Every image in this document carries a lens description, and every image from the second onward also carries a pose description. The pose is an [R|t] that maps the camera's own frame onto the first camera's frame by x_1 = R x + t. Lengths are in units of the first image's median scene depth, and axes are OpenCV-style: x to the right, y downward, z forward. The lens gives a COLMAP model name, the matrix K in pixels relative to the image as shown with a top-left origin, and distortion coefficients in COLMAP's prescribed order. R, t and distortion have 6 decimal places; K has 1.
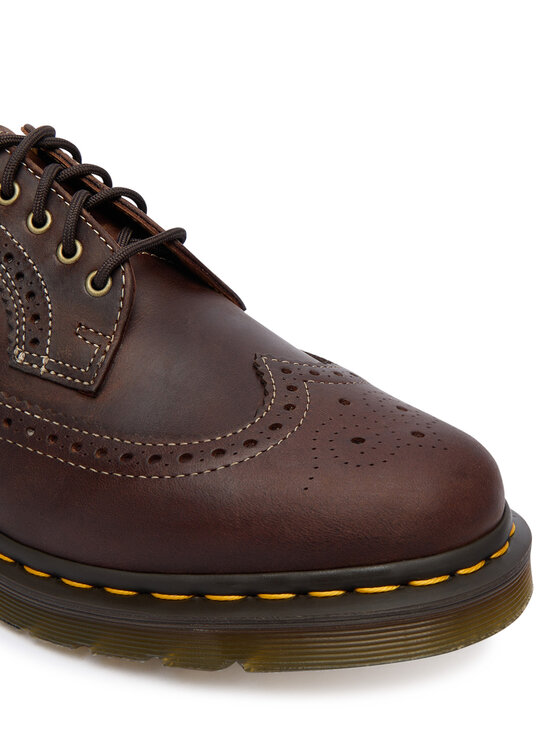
lens RADIAL K [[776.9, 0, 279.6], [0, 776.9, 372.7], [0, 0, 1]] dist [-0.055988, 0.000000]
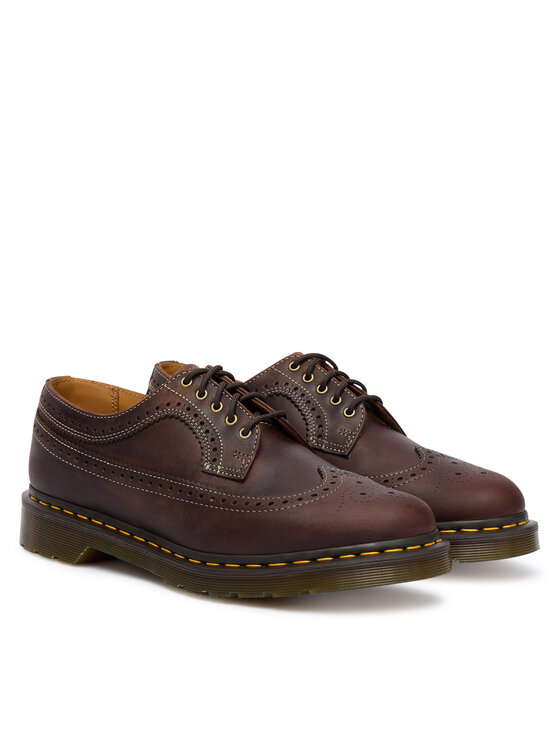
lens RADIAL K [[2104.5, 0, 280.4], [0, 2104.5, 372.9], [0, 0, 1]] dist [0.924488, 0.000000]
pose [[0.993248, -0.024576, -0.113376, 0.521897], [-0.016128, 0.938560, -0.344739, 1.721832], [0.114882, 0.344240, 0.931826, -4.435732]]
